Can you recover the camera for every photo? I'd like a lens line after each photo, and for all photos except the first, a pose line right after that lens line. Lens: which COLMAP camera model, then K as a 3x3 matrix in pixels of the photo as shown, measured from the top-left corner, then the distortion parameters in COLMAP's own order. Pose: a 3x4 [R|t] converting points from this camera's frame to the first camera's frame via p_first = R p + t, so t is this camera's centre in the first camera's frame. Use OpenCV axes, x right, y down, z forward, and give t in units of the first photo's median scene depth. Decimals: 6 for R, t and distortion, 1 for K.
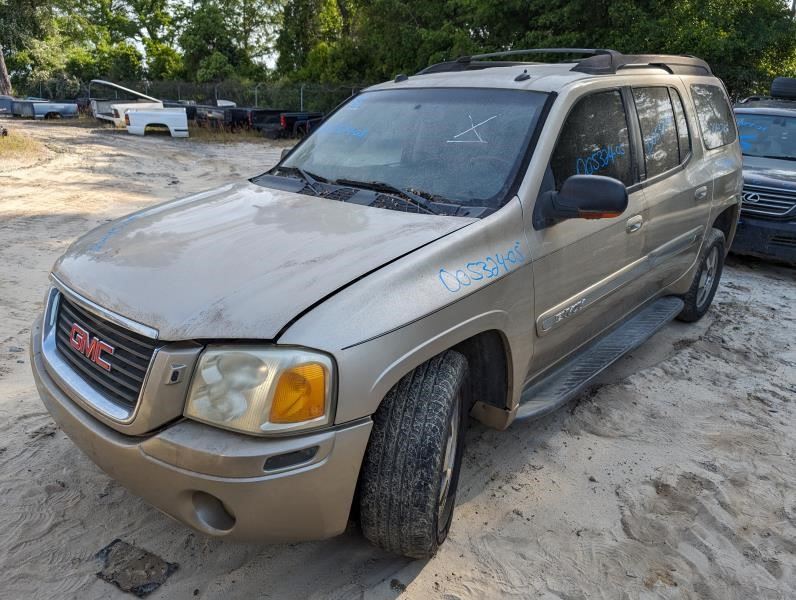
lens RADIAL K [[568.3, 0, 397.1], [0, 568.3, 286.9], [0, 0, 1]] dist [0.006133, -0.004613]
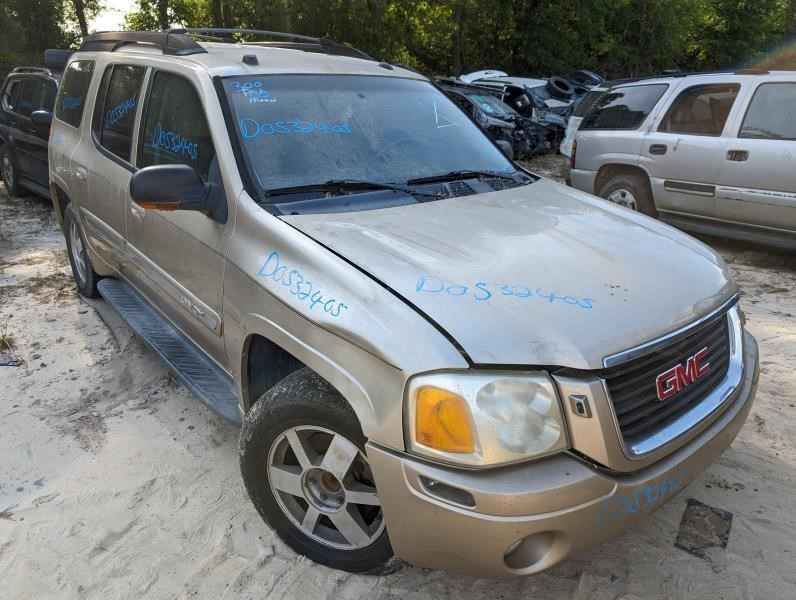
lens RADIAL K [[568.3, 0, 397.1], [0, 568.3, 286.9], [0, 0, 1]] dist [0.006133, -0.004613]
pose [[0.158156, -0.361962, 0.918678, -1.393053], [0.286342, 0.907221, 0.308153, -0.446063], [-0.944984, 0.214320, 0.247127, 1.170692]]
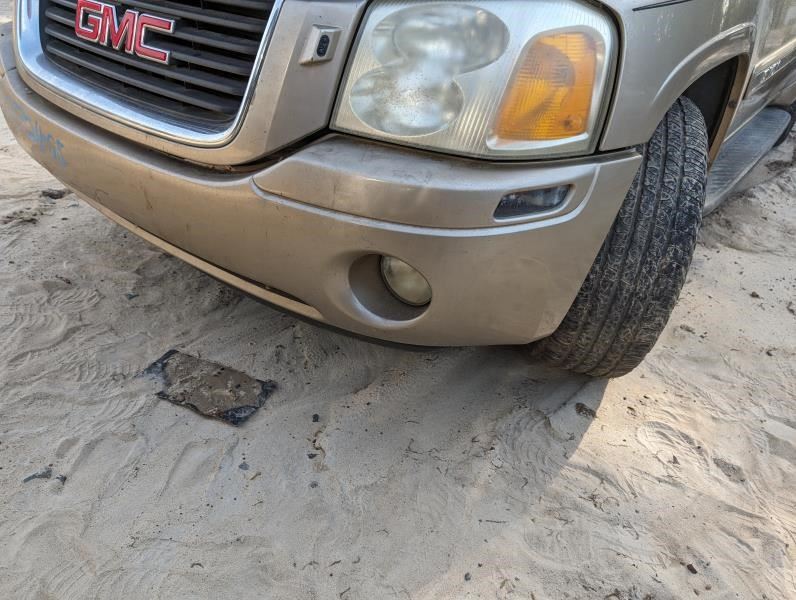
lens RADIAL K [[568.3, 0, 397.1], [0, 568.3, 286.9], [0, 0, 1]] dist [0.006133, -0.004613]
pose [[0.994419, 0.022247, 0.103131, -0.308509], [-0.045814, 0.971596, 0.232168, 0.207687], [-0.095036, -0.235597, 0.967193, 0.346800]]
